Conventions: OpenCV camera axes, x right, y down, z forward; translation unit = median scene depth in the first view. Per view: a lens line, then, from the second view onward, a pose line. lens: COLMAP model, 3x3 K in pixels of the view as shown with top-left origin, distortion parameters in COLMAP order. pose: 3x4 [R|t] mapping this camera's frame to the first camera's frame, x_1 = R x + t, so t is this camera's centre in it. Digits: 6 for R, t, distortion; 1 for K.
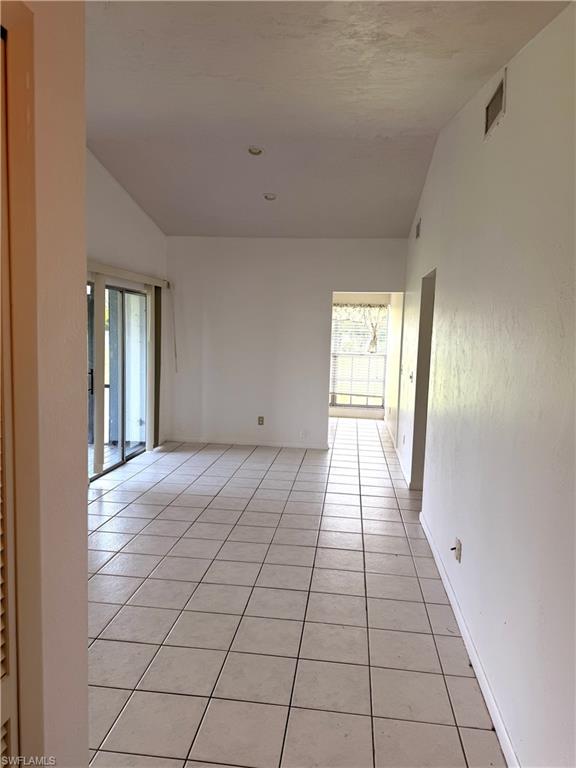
lens RADIAL K [[540.7, 0, 287.9], [0, 540.7, 385.6], [0, 0, 1]] dist [0.038346, -0.014485]
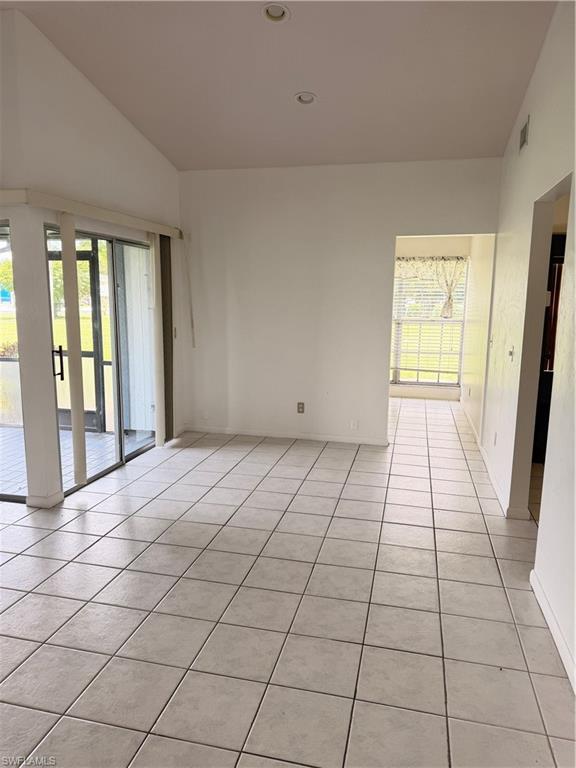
lens RADIAL K [[540.7, 0, 289.1], [0, 540.7, 381.9], [0, 0, 1]] dist [0.038346, -0.014485]
pose [[0.993383, 0.000672, -0.114846, 0.023739], [0.005613, 0.998504, 0.054396, -0.015626], [0.114711, -0.054680, 0.991893, 0.234565]]
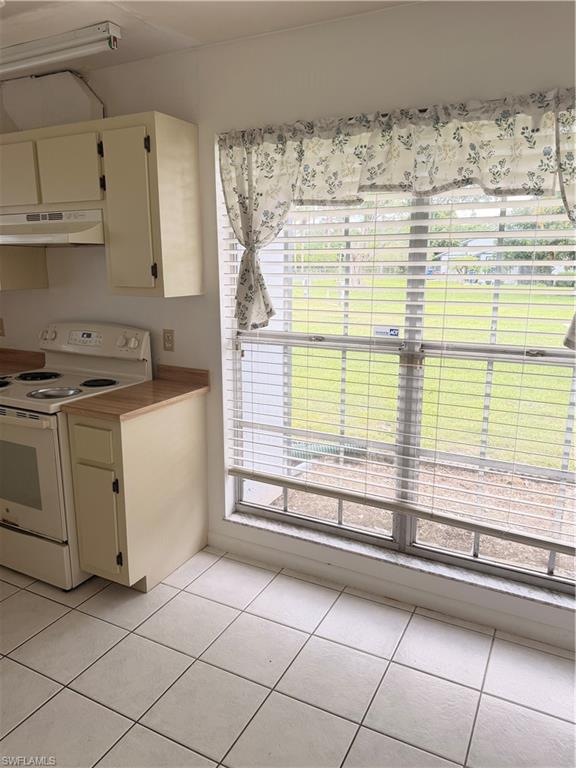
lens RADIAL K [[540.7, 0, 290.6], [0, 540.7, 380.0], [0, 0, 1]] dist [0.038346, -0.014485]
pose [[0.938822, 0.033287, -0.342792, 0.166261], [-0.000985, 0.995574, 0.093978, -0.091539], [0.344403, -0.087891, 0.934699, 1.062987]]
